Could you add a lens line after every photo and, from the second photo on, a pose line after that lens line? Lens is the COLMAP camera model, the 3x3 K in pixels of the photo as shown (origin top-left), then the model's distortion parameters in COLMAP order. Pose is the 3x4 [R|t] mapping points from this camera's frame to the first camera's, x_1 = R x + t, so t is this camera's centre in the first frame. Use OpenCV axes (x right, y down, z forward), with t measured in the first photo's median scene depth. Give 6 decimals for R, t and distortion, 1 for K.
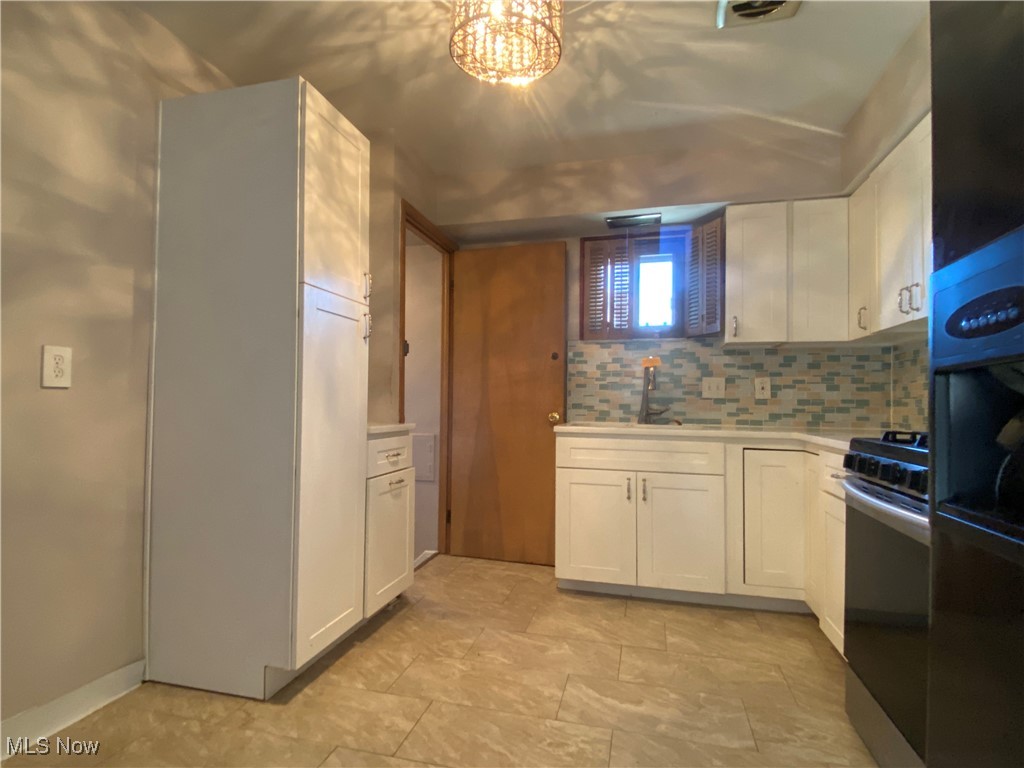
lens RADIAL K [[543.9, 0, 512.0], [0, 543.9, 384.0], [0, 0, 1]] dist [0.000394, 0.000071]
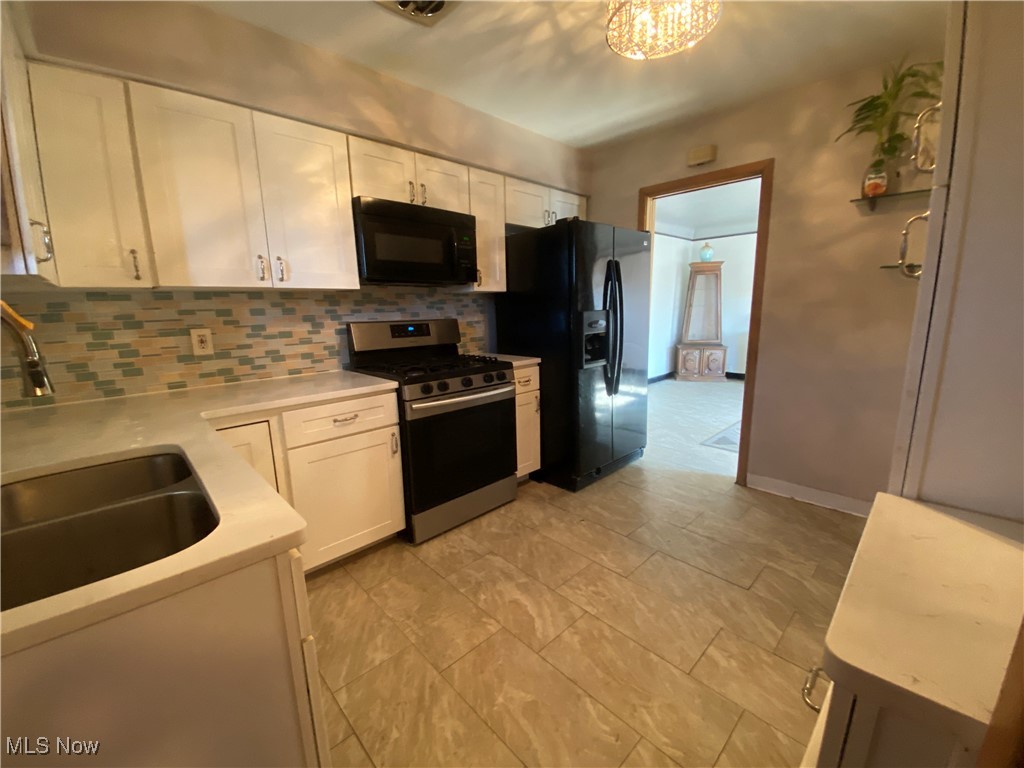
lens RADIAL K [[416.2, 0, 512.0], [0, 416.2, 384.0], [0, 0, 1]] dist [-0.001169, -0.000205]
pose [[-0.844990, -0.096374, 0.526027, -0.219464], [-0.007877, 0.985764, 0.167949, -0.072675], [-0.534725, 0.137772, -0.833720, 1.713946]]
